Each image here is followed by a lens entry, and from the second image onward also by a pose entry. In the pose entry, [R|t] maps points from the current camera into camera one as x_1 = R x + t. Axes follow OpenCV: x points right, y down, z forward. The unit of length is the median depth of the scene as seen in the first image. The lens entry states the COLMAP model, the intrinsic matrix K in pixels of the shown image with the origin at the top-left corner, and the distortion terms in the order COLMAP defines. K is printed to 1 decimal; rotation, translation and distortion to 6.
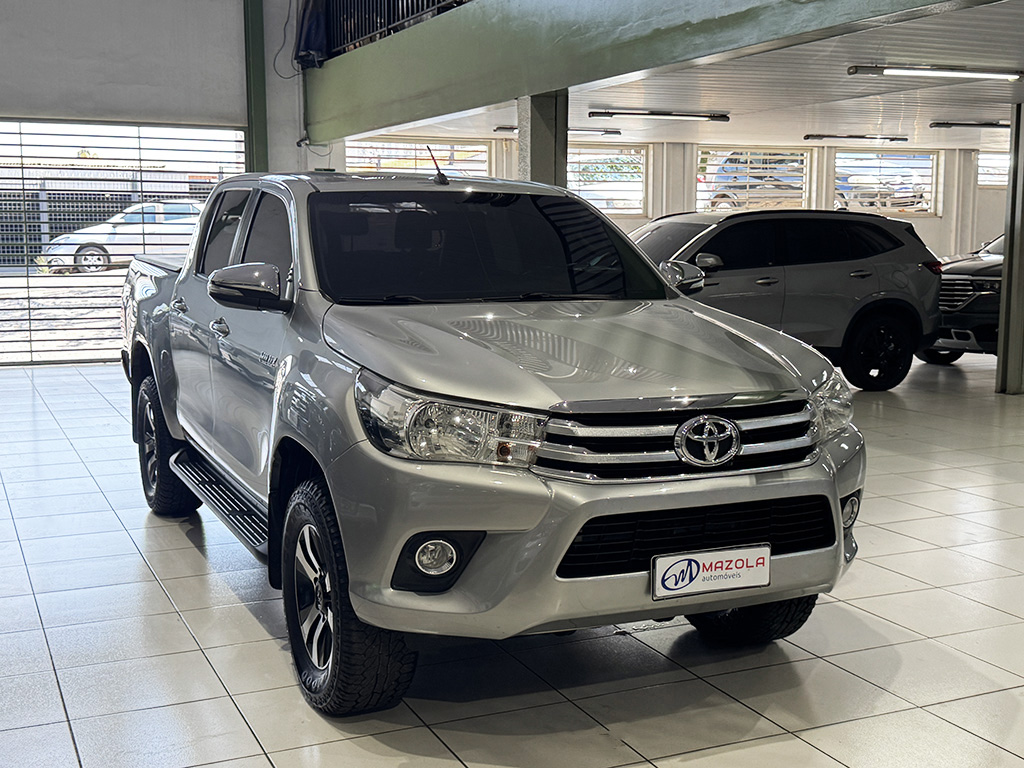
lens RADIAL K [[1250.3, 0, 505.4], [0, 1250.3, 383.7], [0, 0, 1]] dist [0.199970, -0.488764]
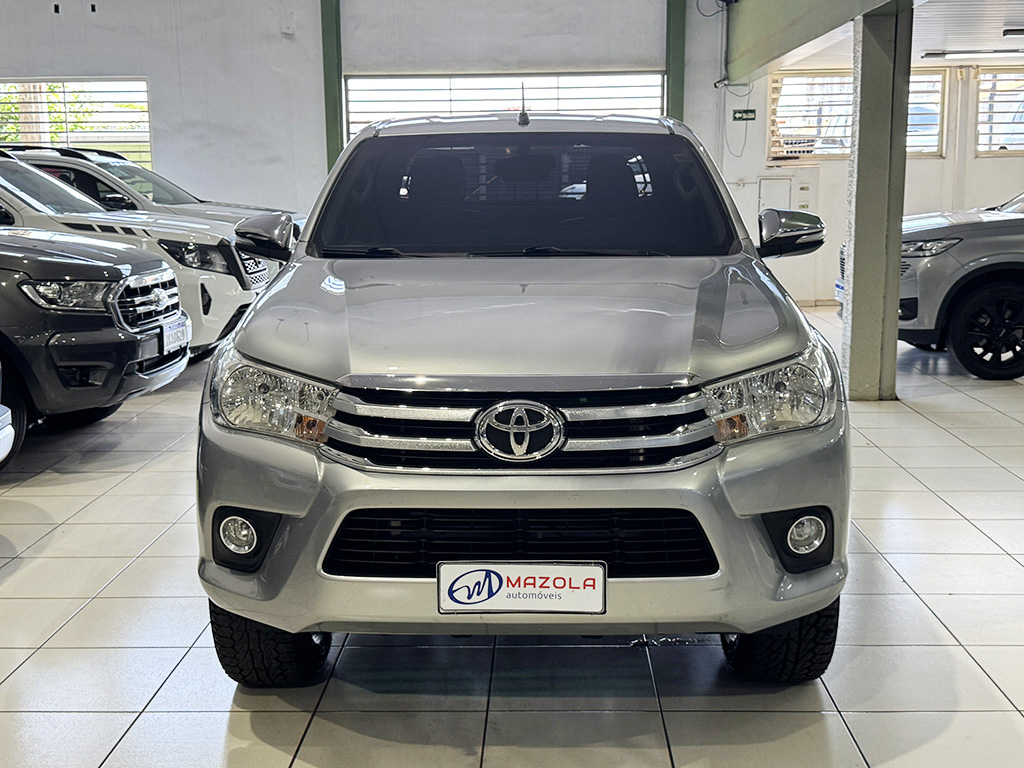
lens RADIAL K [[1250.3, 0, 505.4], [0, 1250.3, 383.7], [0, 0, 1]] dist [0.199970, -0.488764]
pose [[0.898424, 0.059588, -0.435067, 0.503658], [-0.041463, 0.997835, 0.051043, -0.026657], [0.437167, -0.027819, 0.898950, 0.255481]]
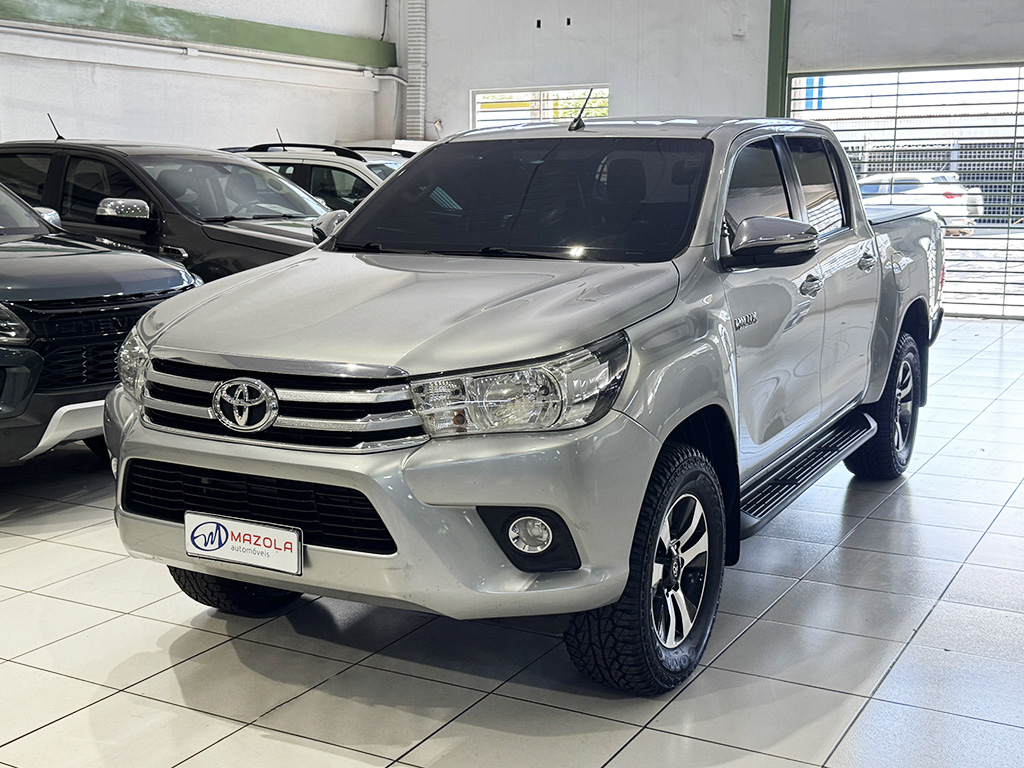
lens RADIAL K [[1250.3, 0, 505.4], [0, 1250.3, 383.7], [0, 0, 1]] dist [0.199970, -0.488764]
pose [[0.595215, 0.125798, -0.793658, 1.011636], [-0.095516, 0.991744, 0.085562, -0.068432], [0.797869, 0.024879, 0.602317, 0.582468]]
